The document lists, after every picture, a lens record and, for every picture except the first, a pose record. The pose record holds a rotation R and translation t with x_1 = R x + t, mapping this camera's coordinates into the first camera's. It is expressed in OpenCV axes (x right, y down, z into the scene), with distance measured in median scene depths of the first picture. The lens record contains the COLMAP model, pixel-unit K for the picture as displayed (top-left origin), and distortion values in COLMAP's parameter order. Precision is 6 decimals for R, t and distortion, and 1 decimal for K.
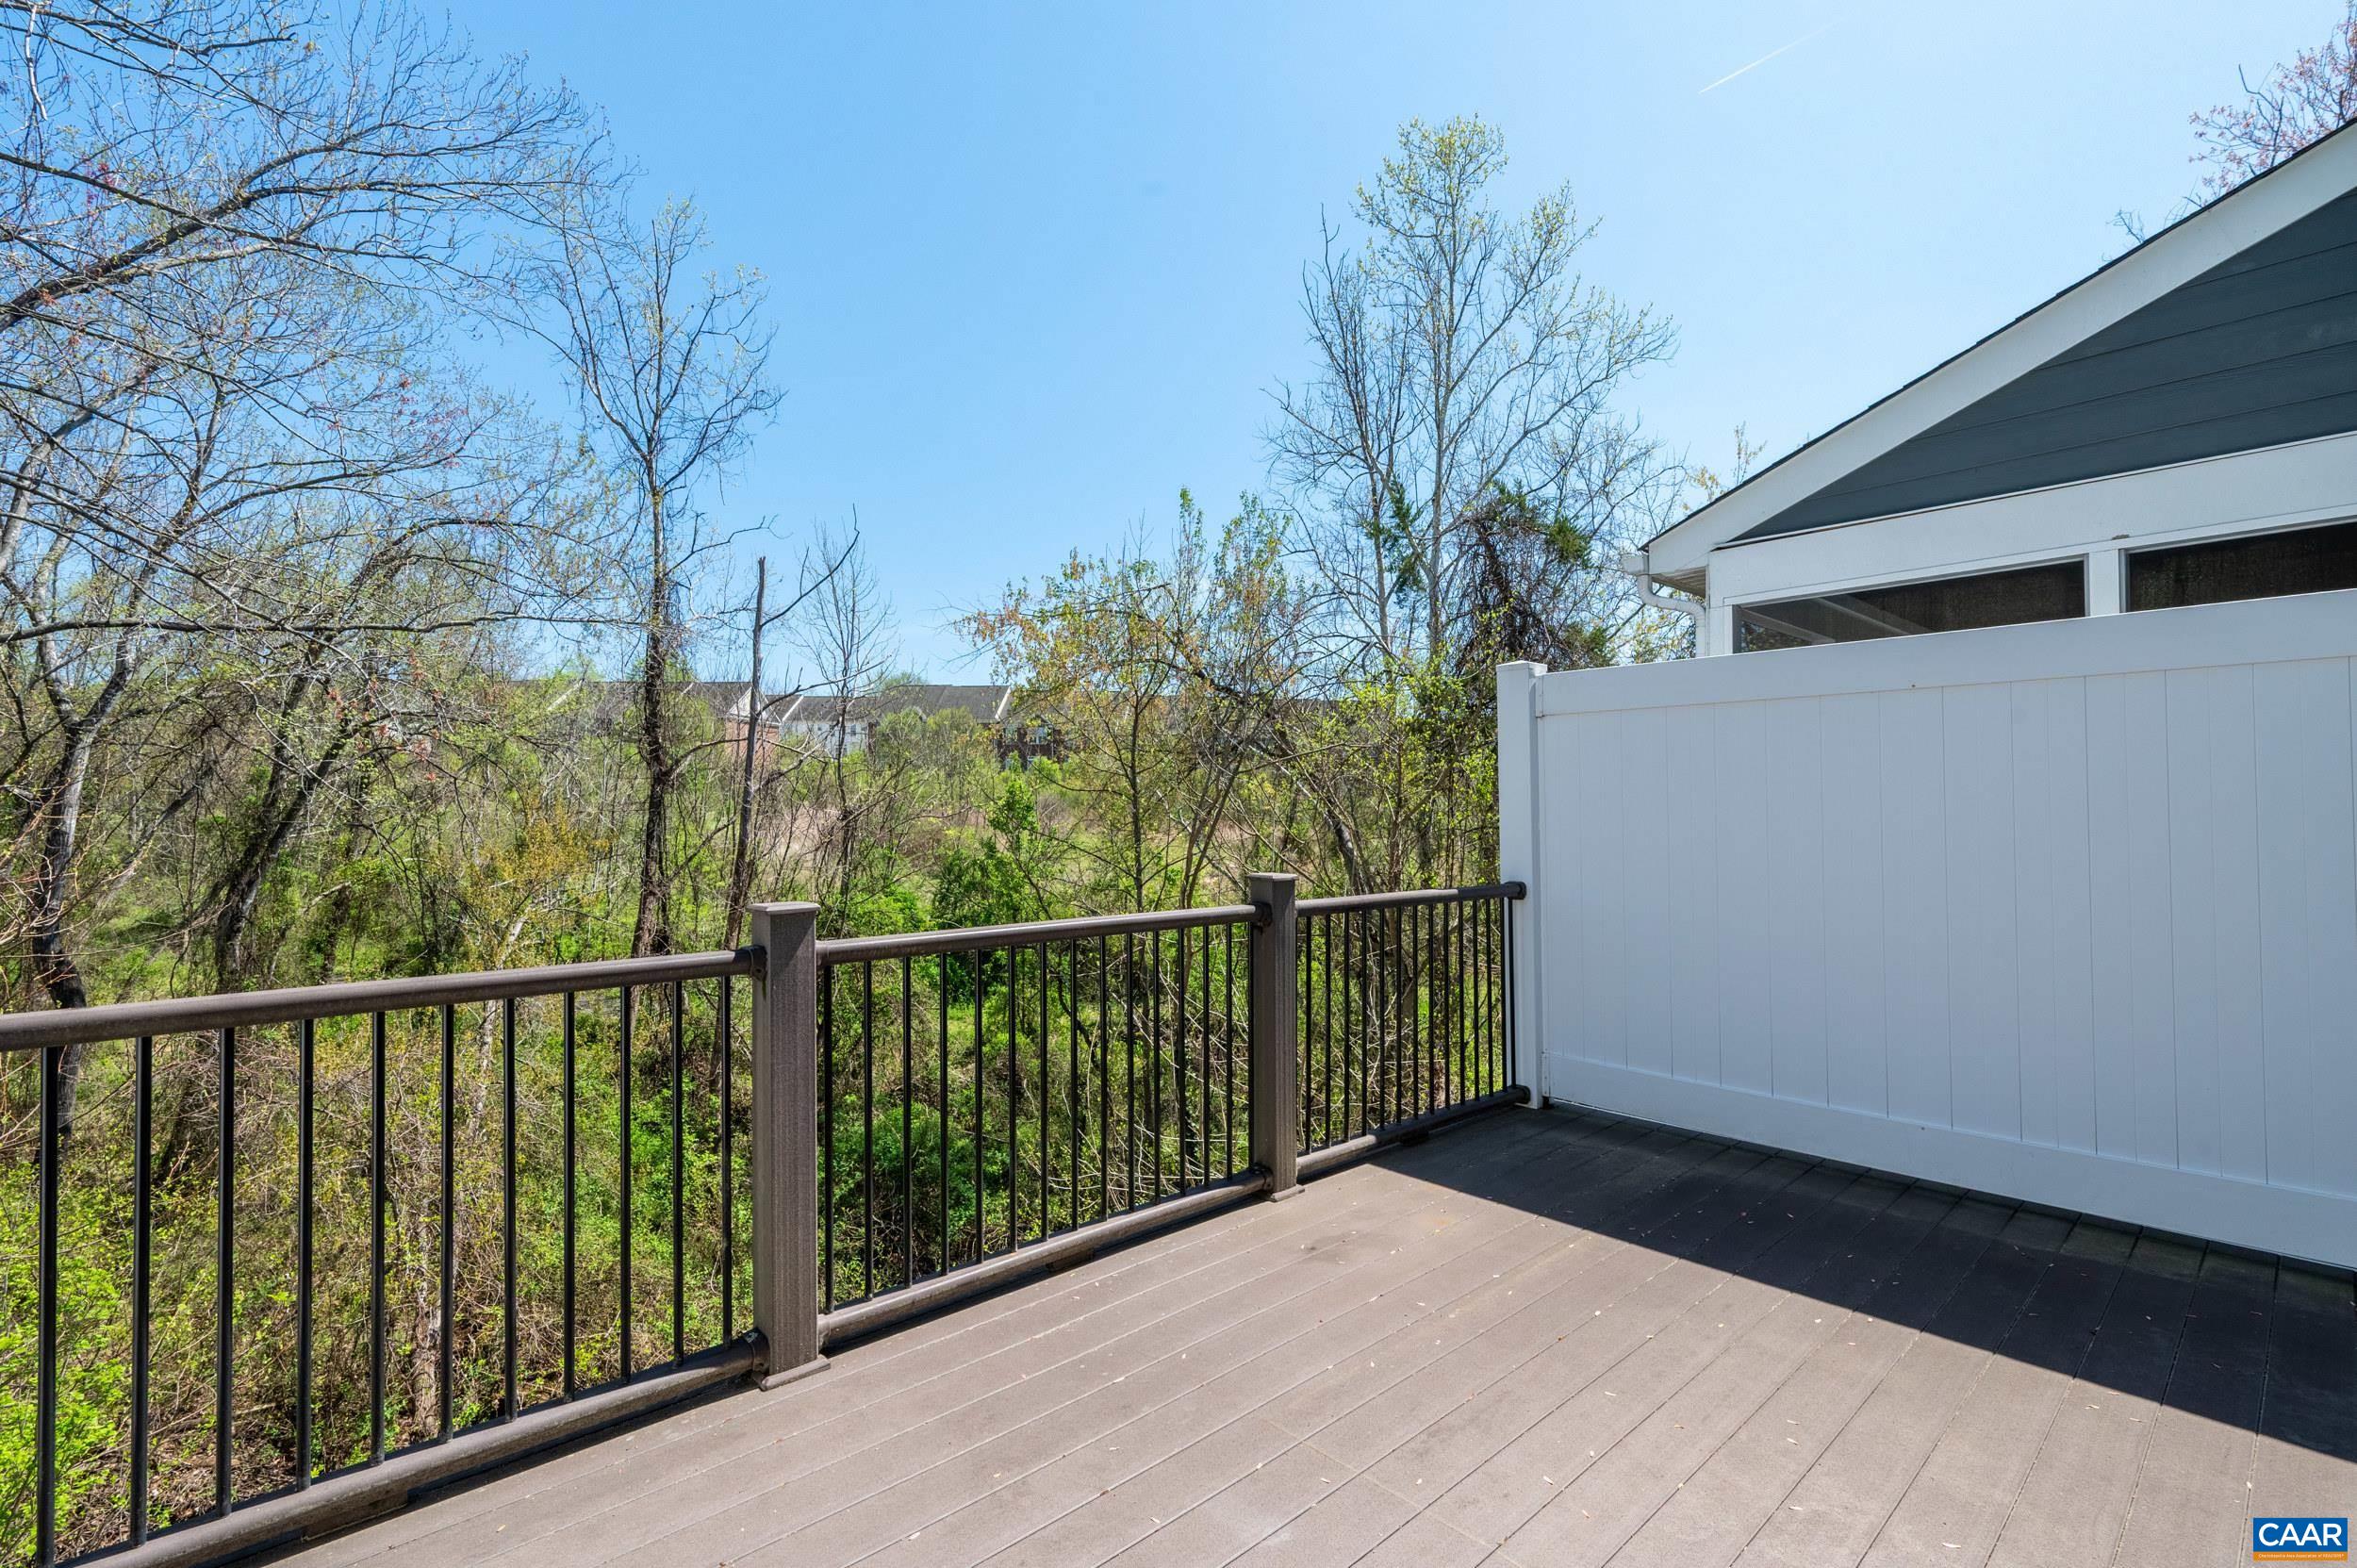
lens RADIAL K [[1033.8, 0, 1178.5], [0, 1033.8, 784.0], [0, 0, 1]] dist [-0.002634, -0.000416]
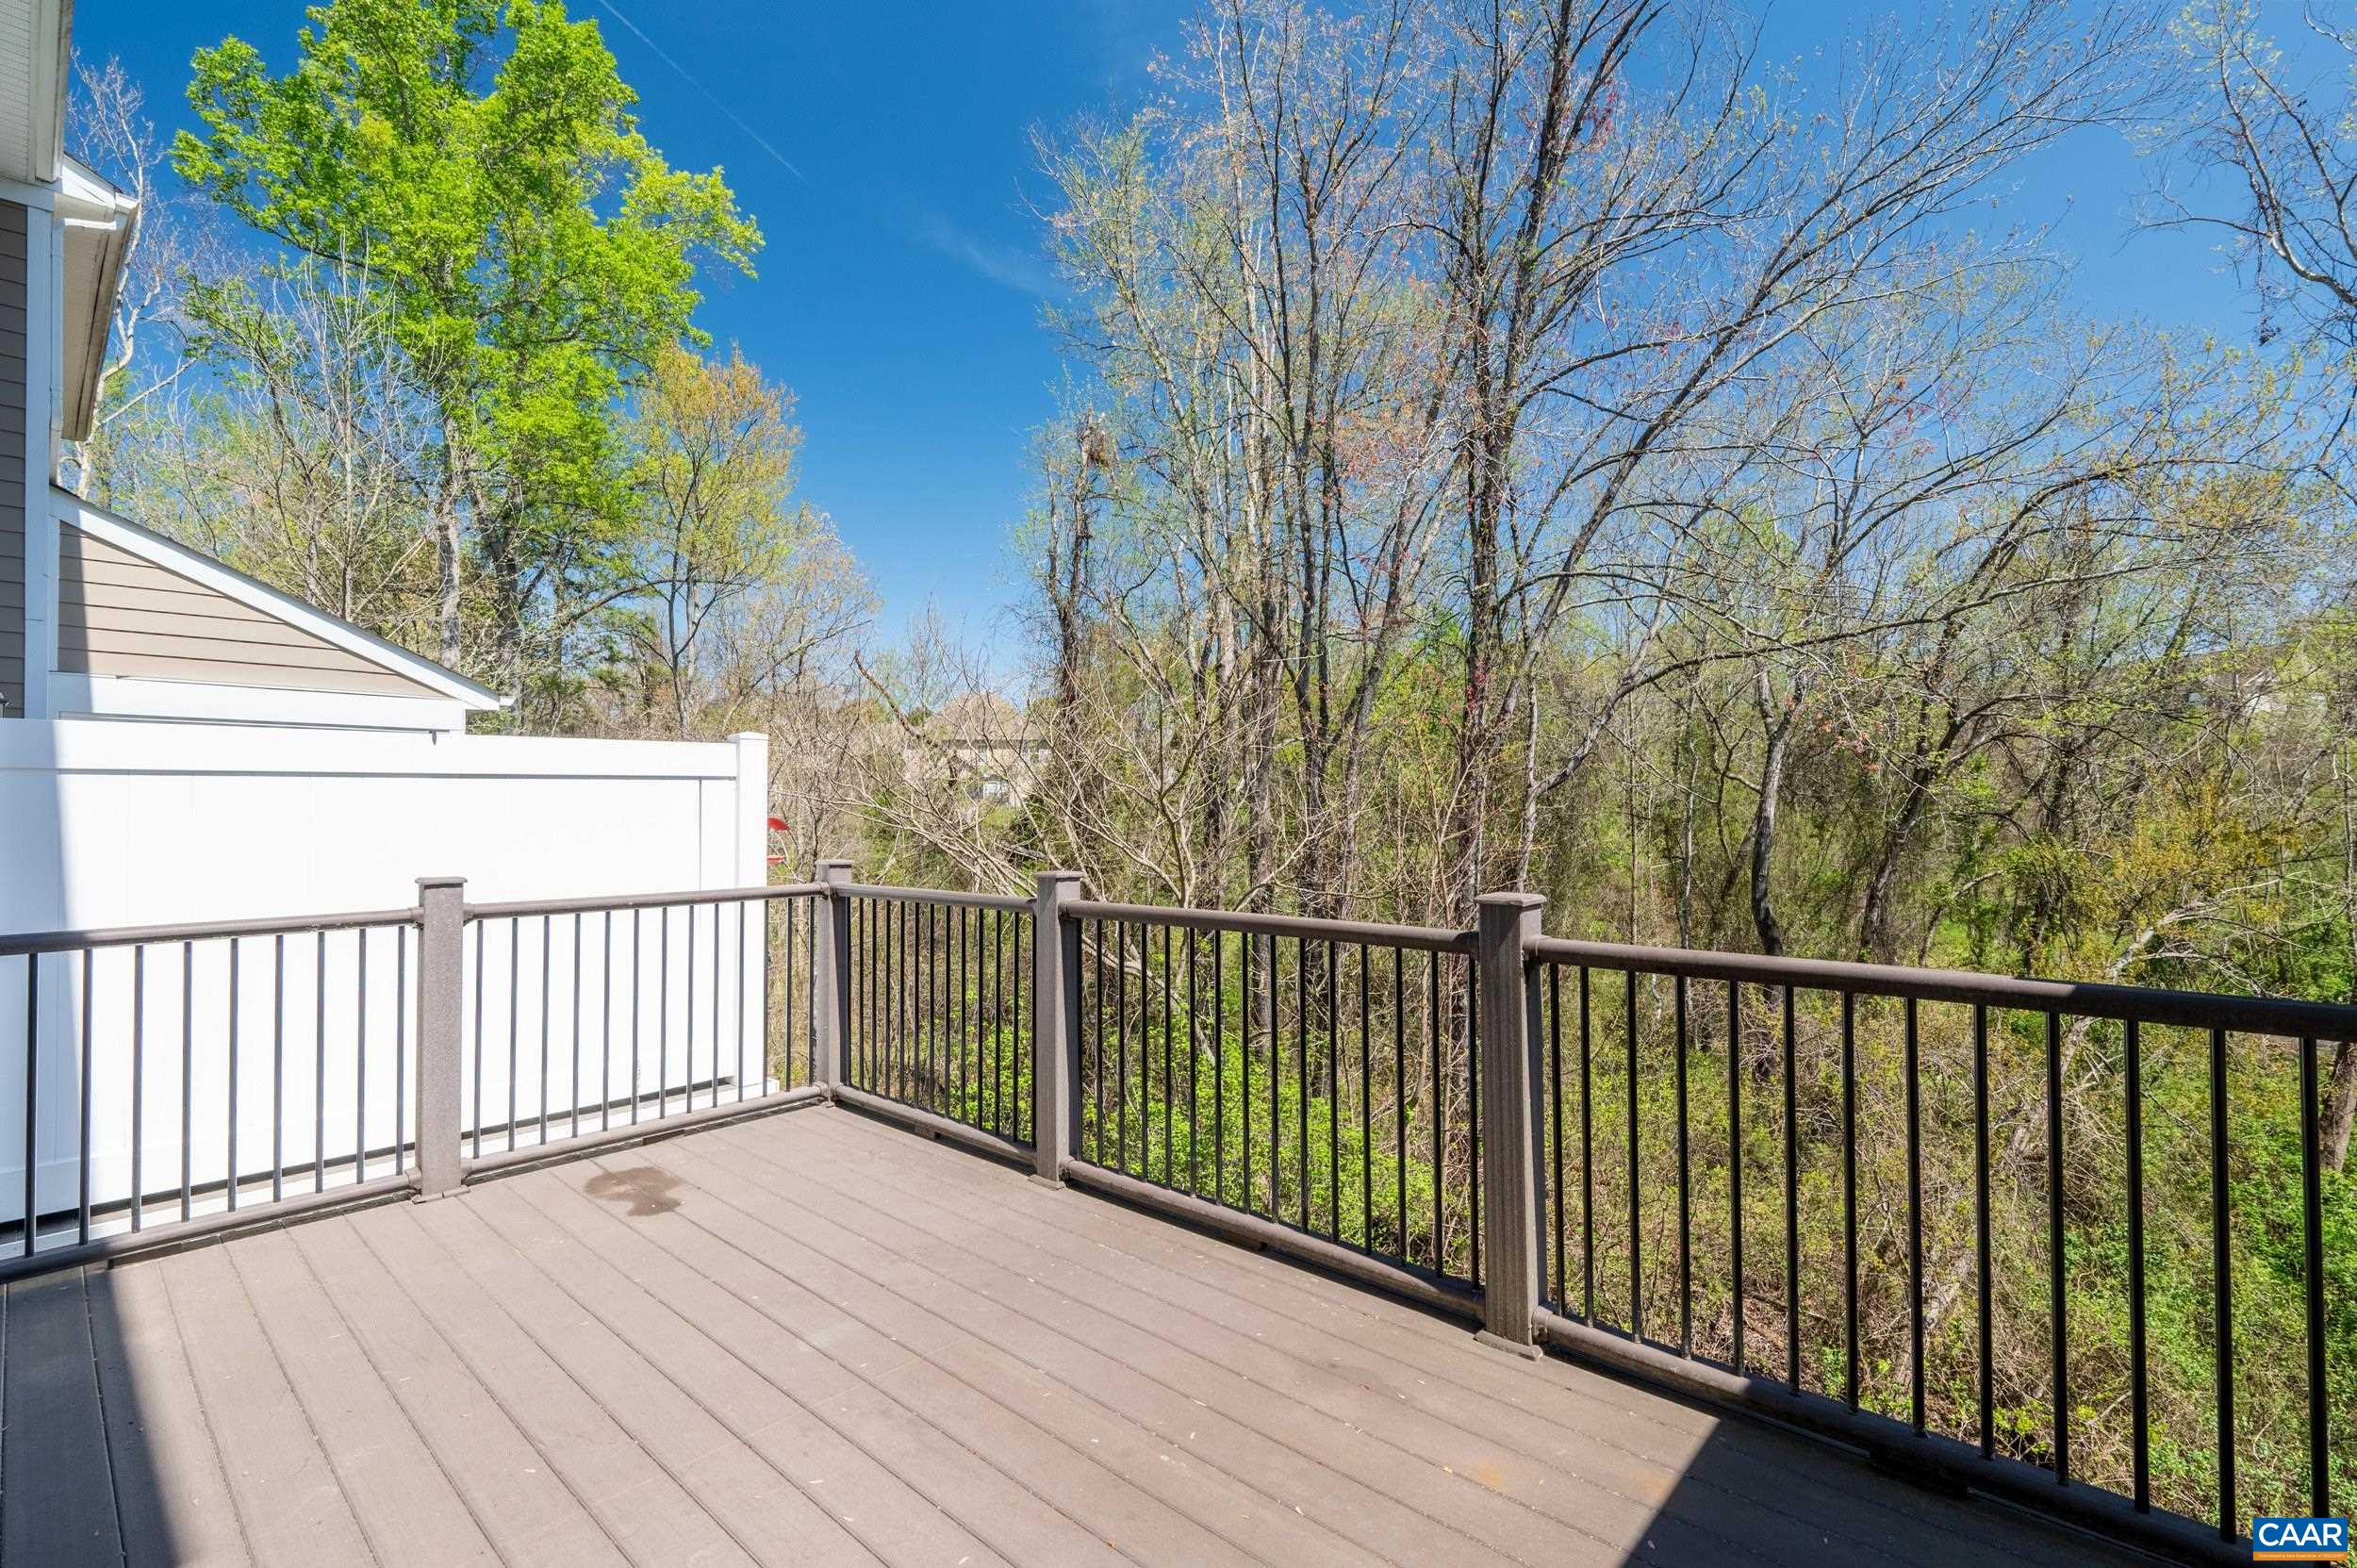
lens RADIAL K [[1045.9, 0, 1183.0], [0, 1045.9, 802.9], [0, 0, 1]] dist [-0.001822, -0.000300]
pose [[0.103237, -0.005966, -0.994639, 0.641476], [0.032877, 0.999456, -0.002583, 0.015726], [0.994113, -0.032434, 0.103377, 0.576755]]
